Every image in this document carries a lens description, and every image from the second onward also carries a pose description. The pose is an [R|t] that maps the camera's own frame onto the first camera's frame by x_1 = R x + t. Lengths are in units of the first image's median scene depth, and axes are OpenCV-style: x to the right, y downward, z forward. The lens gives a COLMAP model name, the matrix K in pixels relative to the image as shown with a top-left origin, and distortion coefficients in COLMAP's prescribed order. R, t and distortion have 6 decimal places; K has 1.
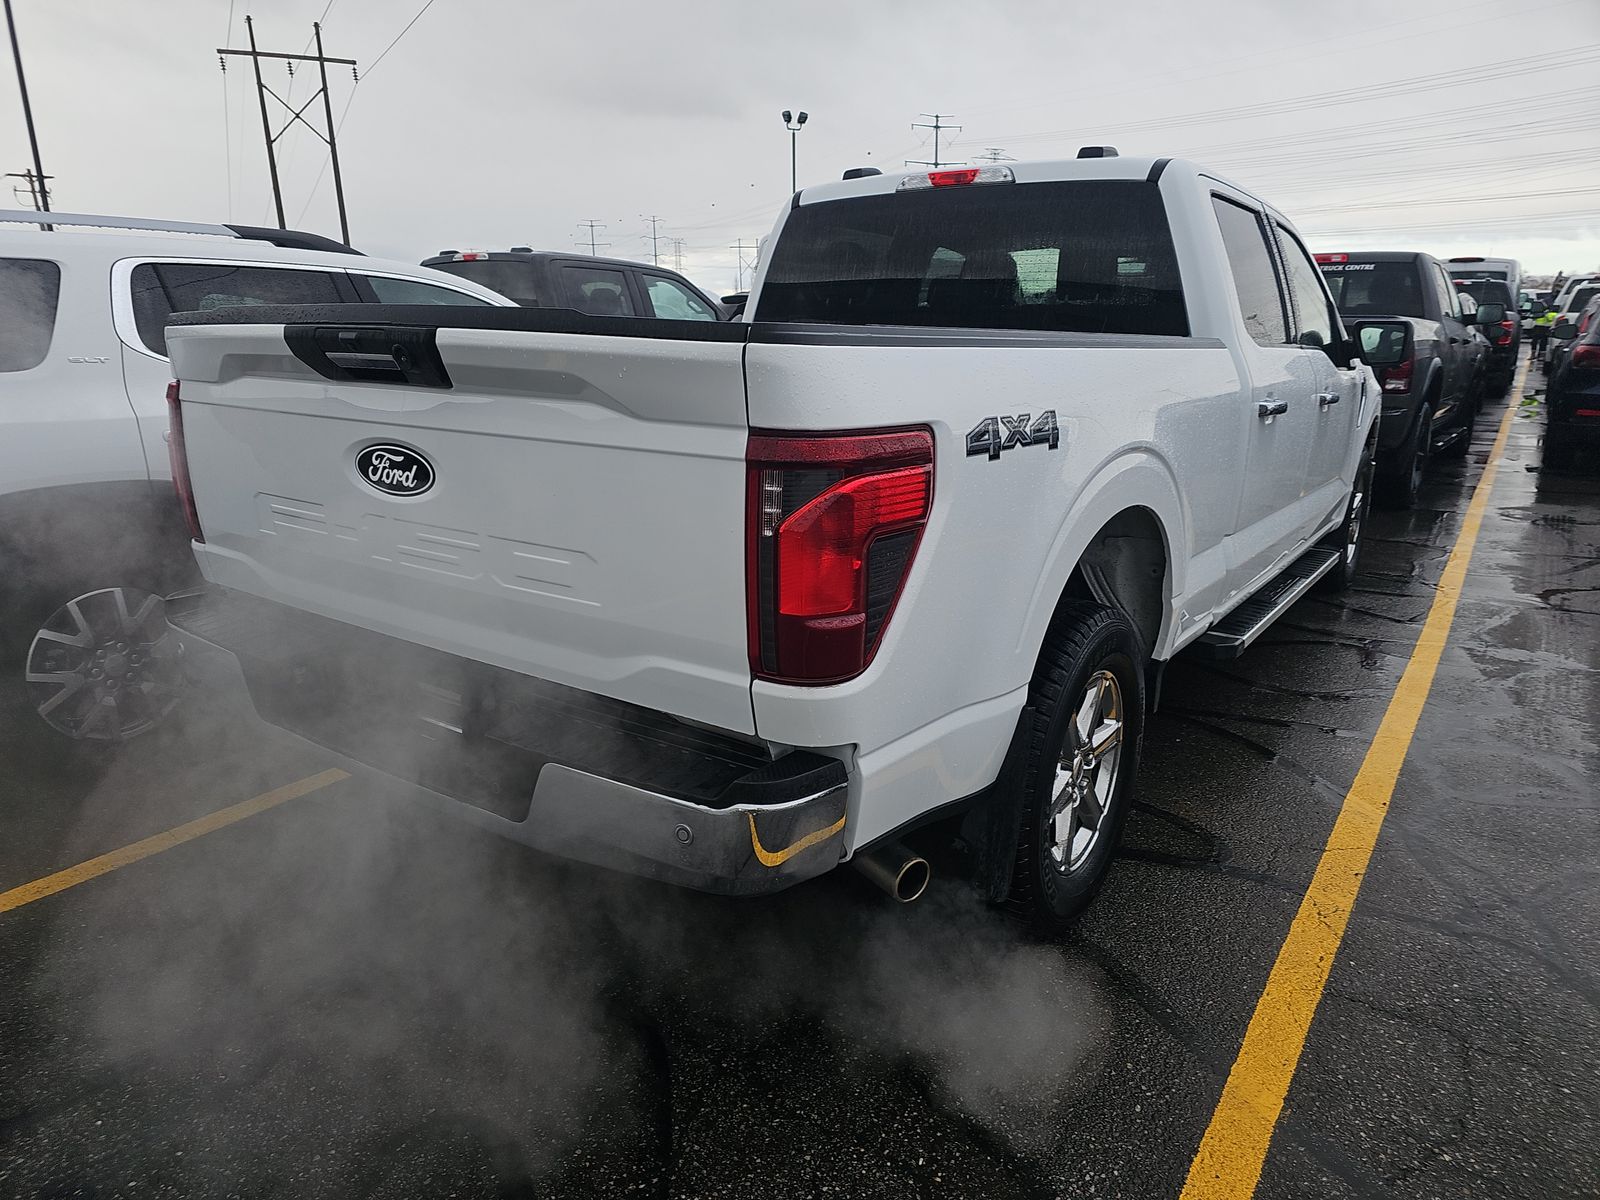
lens RADIAL K [[1047.5, 0, 778.5], [0, 1047.5, 593.2], [0, 0, 1]] dist [0.079150, -0.086408]
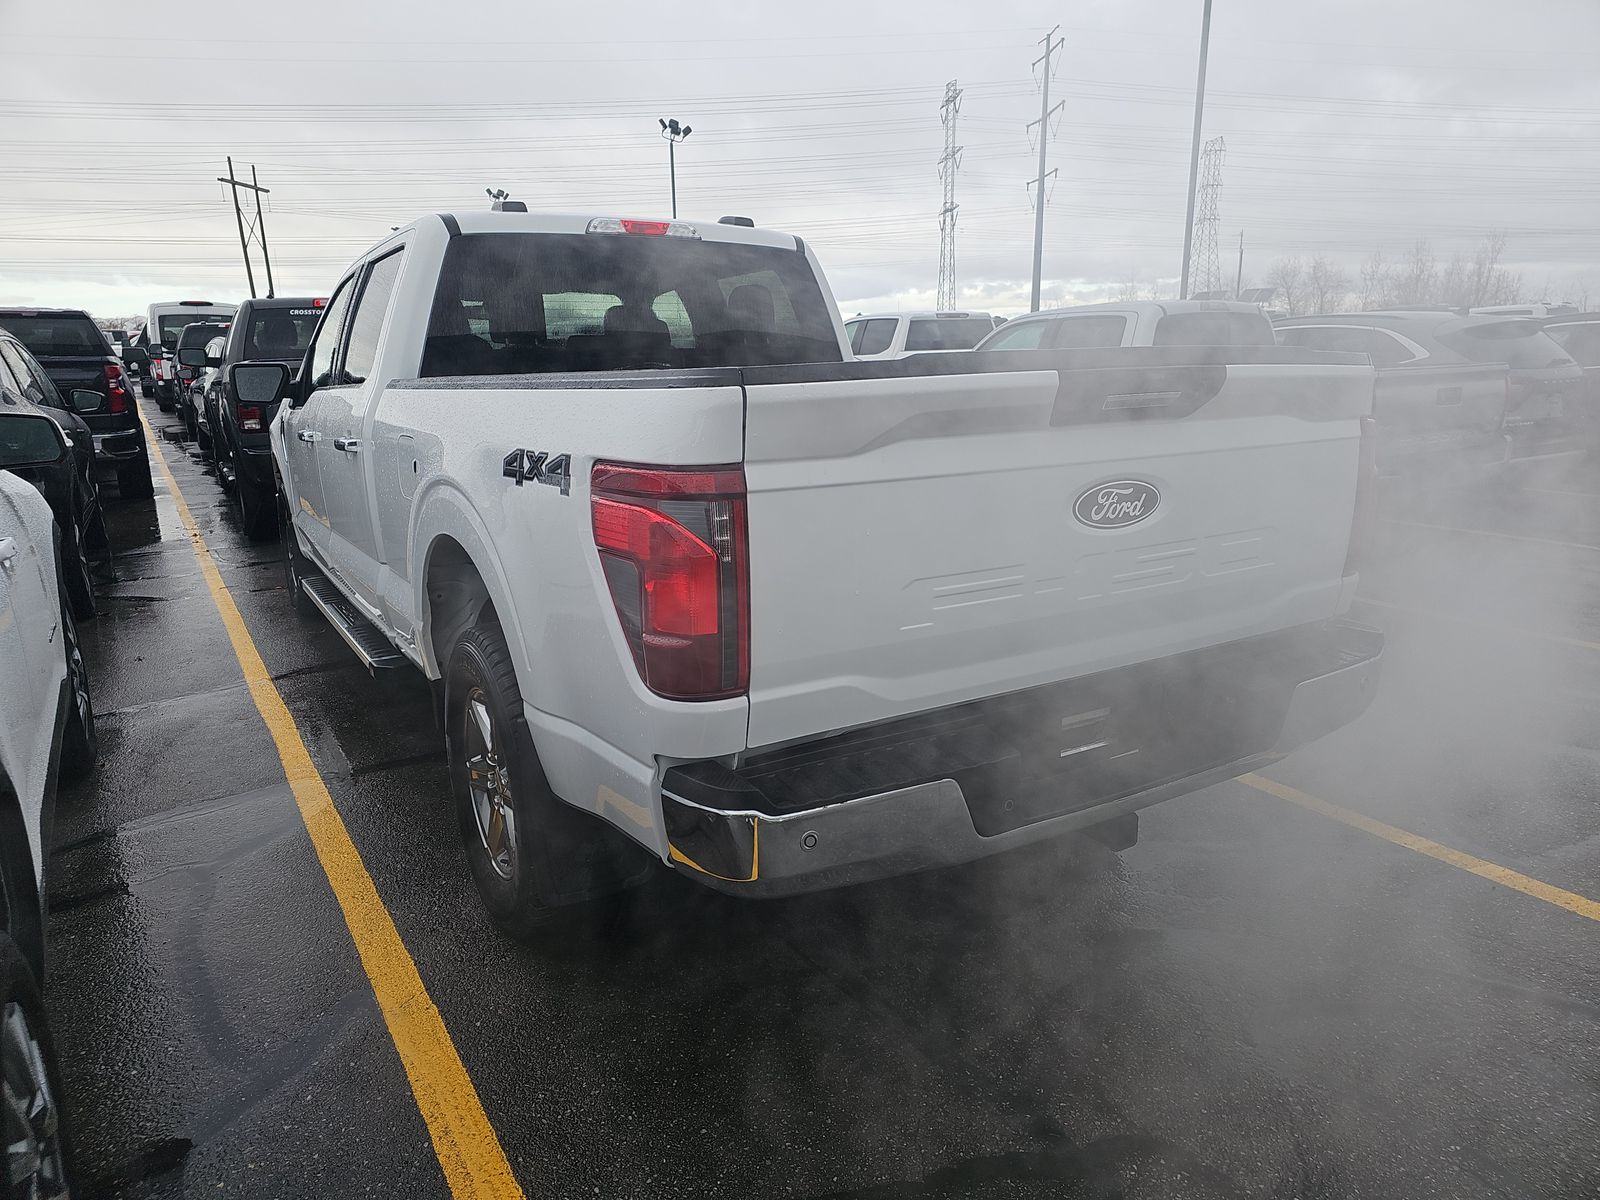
lens RADIAL K [[1041.5, 0, 820.5], [0, 1041.5, 600.2], [0, 0, 1]] dist [0.082007, -0.080037]
pose [[0.384224, -0.218509, 0.897009, -1.260411], [0.245223, 0.960843, 0.129020, -0.203943], [-0.890077, 0.170395, 0.422762, 0.740814]]
